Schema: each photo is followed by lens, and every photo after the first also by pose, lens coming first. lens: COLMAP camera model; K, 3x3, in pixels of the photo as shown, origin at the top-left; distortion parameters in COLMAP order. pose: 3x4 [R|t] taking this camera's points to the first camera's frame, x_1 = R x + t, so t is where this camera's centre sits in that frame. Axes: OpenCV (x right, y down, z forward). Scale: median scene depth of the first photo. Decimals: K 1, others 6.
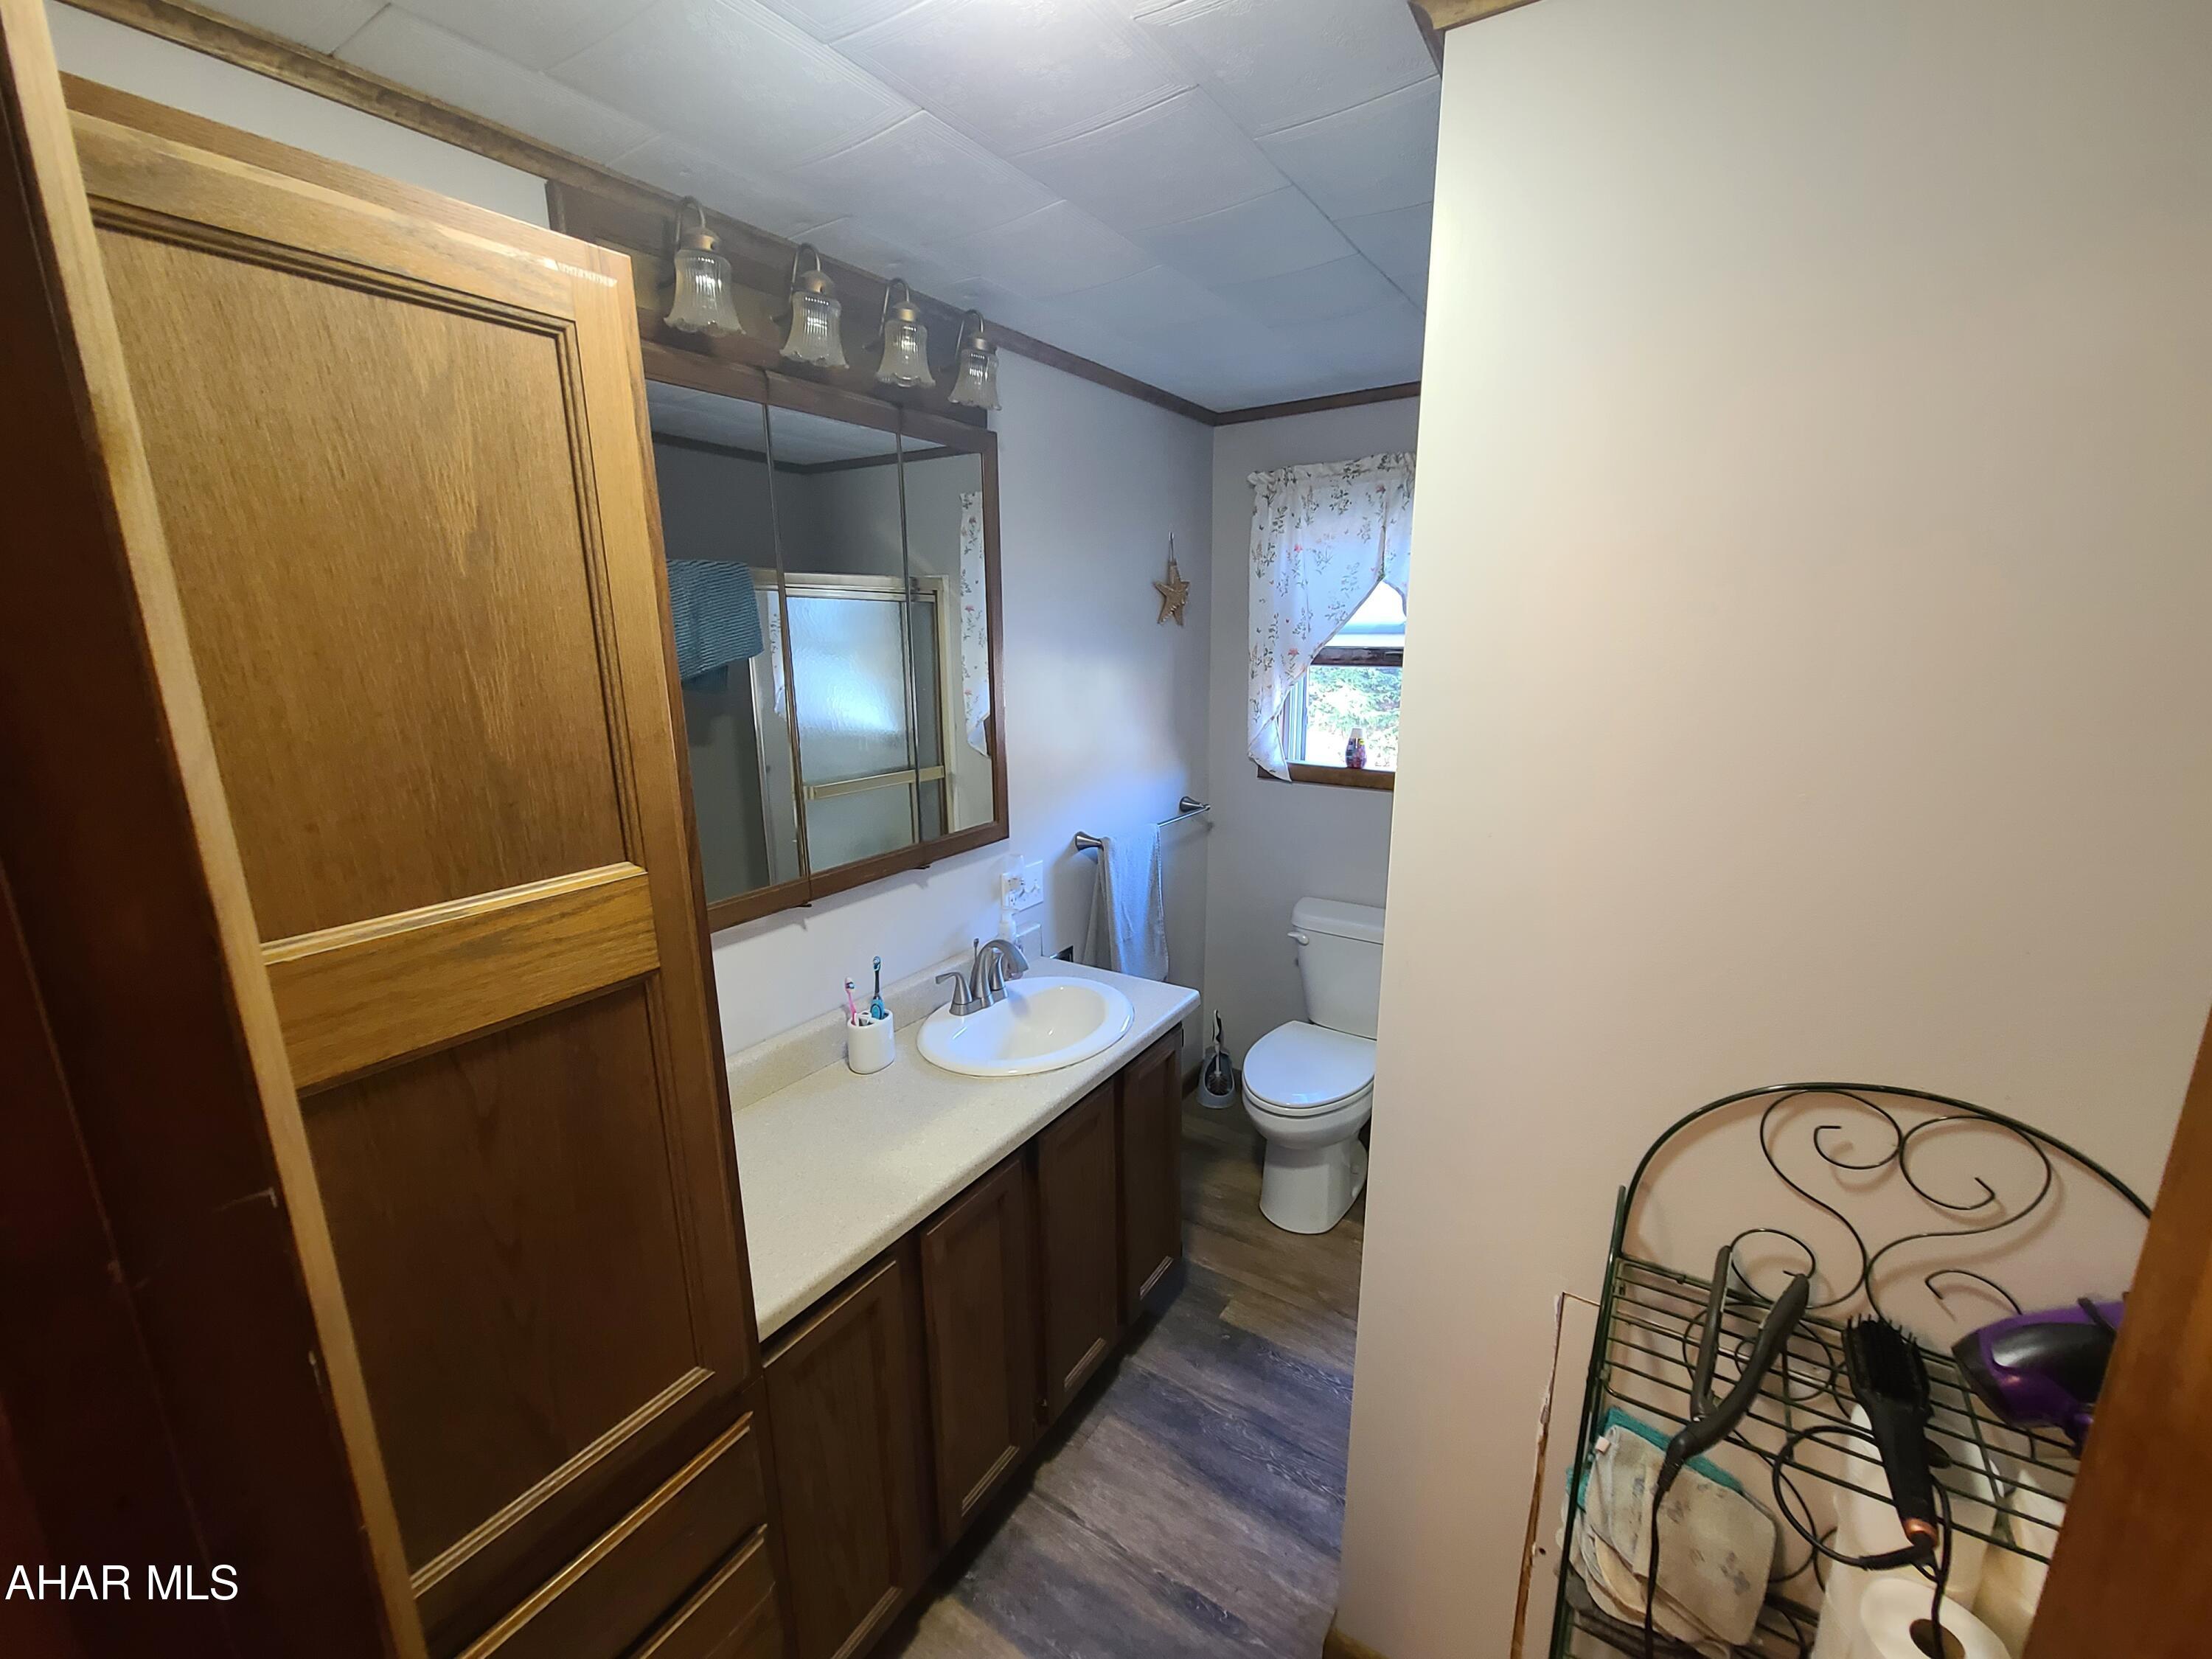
lens RADIAL K [[909.0, 0, 1109.4], [0, 909.0, 831.5], [0, 0, 1]] dist [0.006917, -0.000290]
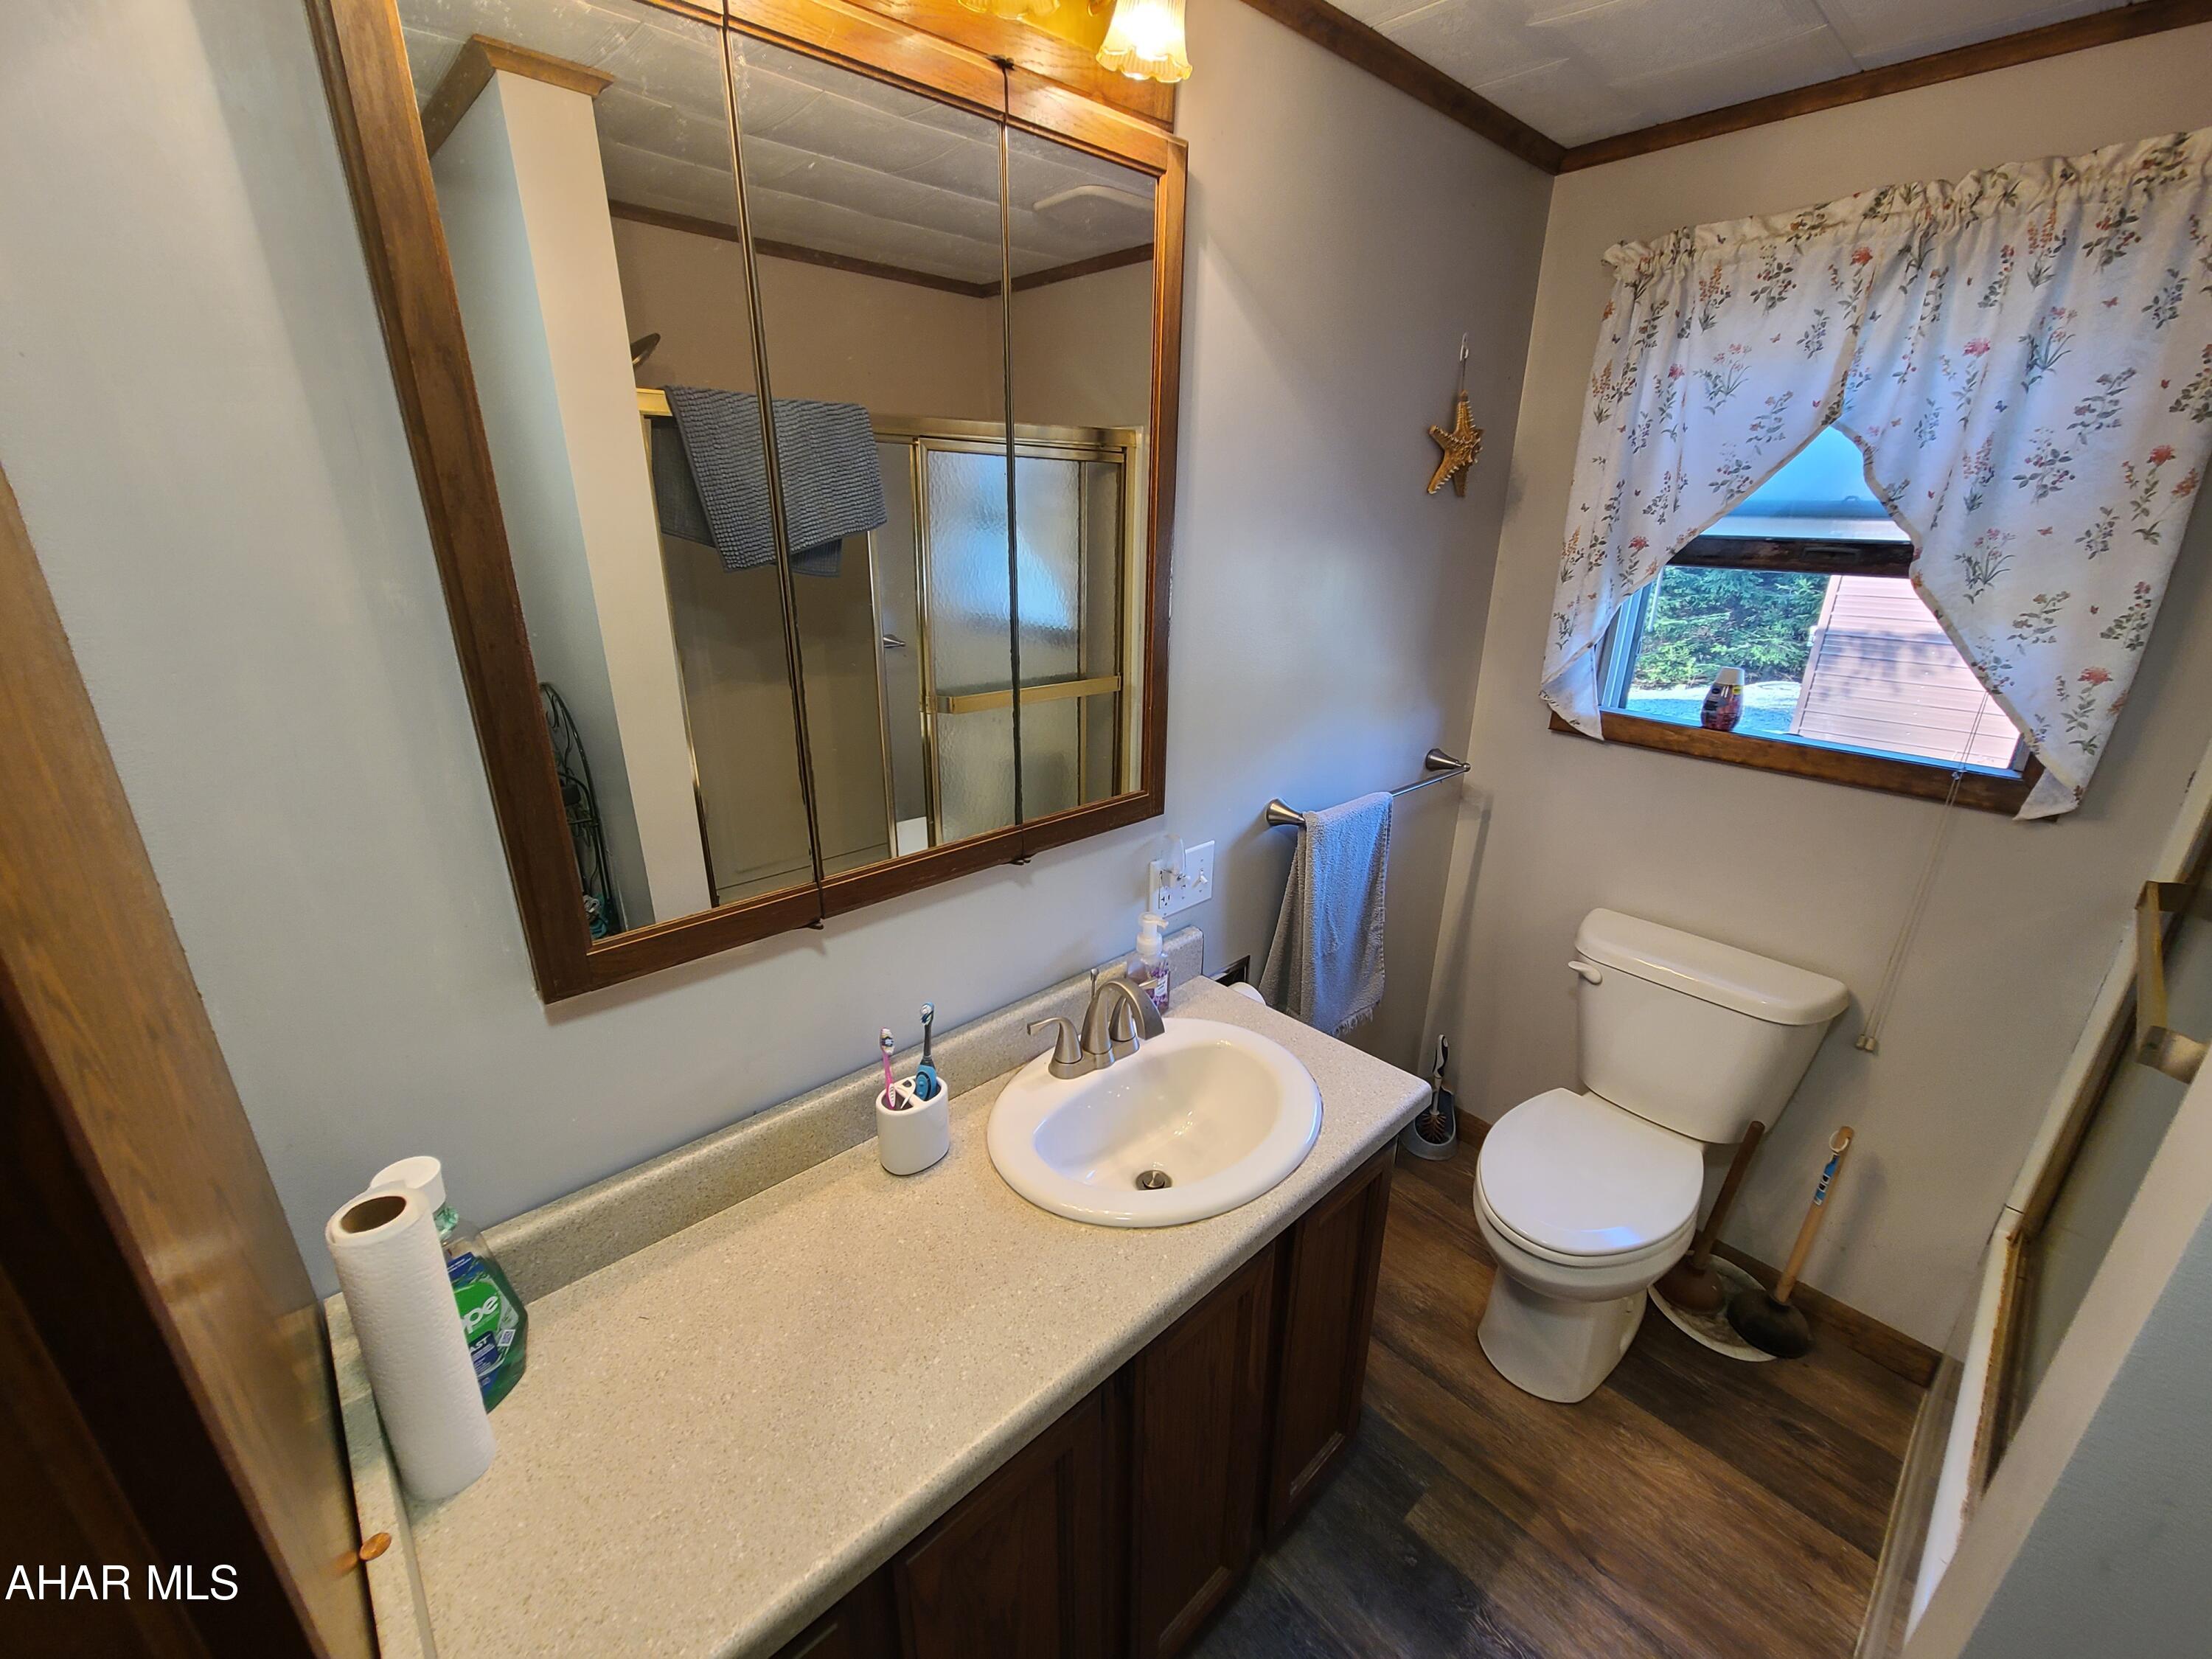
lens RADIAL K [[909.0, 0, 1108.3], [0, 909.0, 836.7], [0, 0, 1]] dist [0.006917, -0.000290]
pose [[0.969041, 0.103568, -0.224128, 0.002845], [-0.074534, 0.988126, 0.134353, -0.053927], [0.235381, -0.113489, 0.965254, 0.282428]]
